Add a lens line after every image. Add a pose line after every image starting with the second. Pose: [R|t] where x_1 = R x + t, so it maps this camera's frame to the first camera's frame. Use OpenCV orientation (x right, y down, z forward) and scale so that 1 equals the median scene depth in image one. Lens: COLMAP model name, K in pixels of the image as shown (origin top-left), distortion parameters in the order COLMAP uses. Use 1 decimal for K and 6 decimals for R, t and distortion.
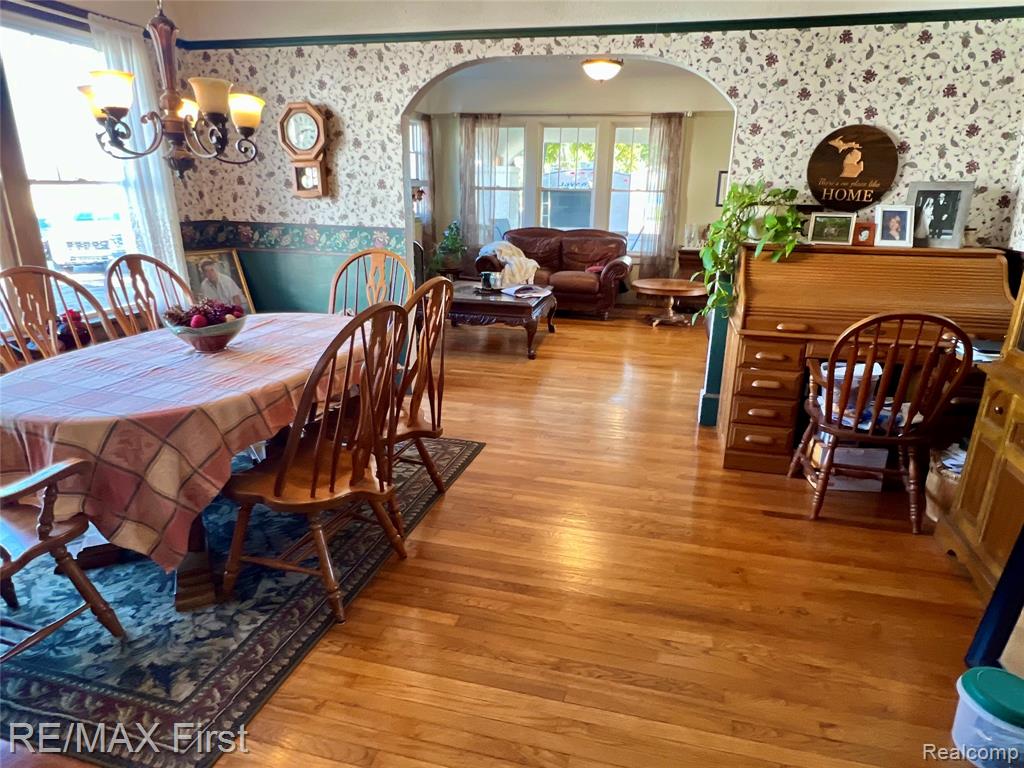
lens RADIAL K [[651.5, 0, 512.0], [0, 651.5, 384.0], [0, 0, 1]] dist [0.036445, 0.000399]
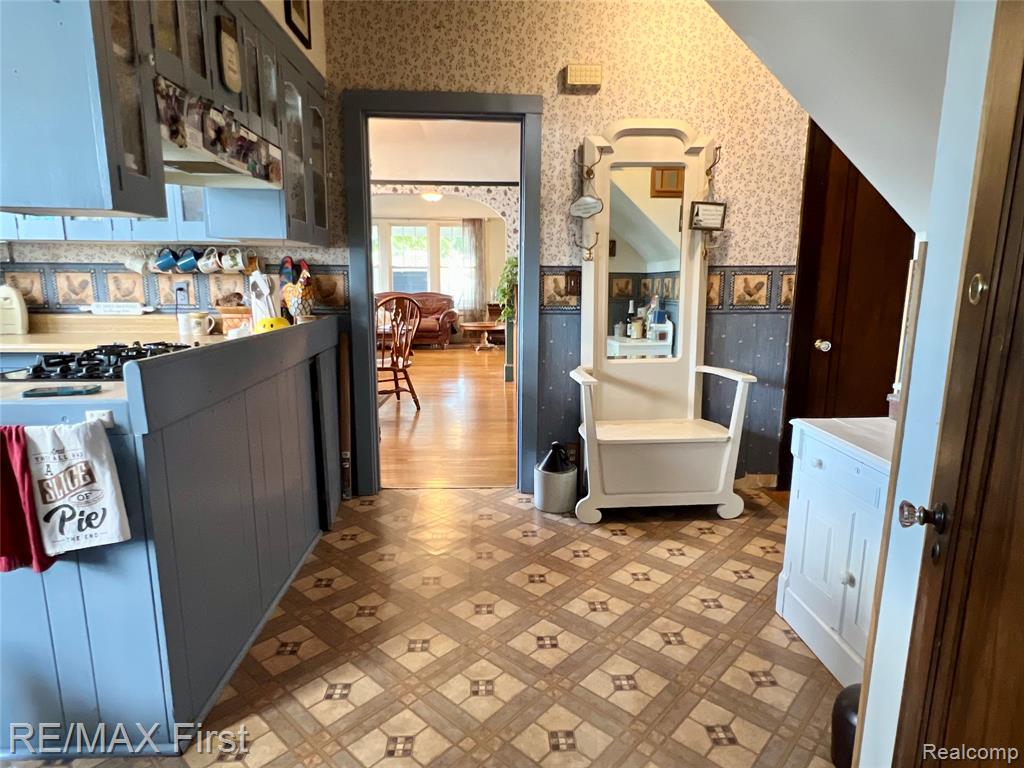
lens RADIAL K [[580.1, 0, 512.0], [0, 580.1, 384.0], [0, 0, 1]] dist [0.004698, 0.000863]
pose [[0.960096, -0.065081, 0.271994, -0.078431], [0.092673, 0.991635, -0.089848, 0.117023], [-0.263871, 0.111470, 0.958095, -0.320910]]
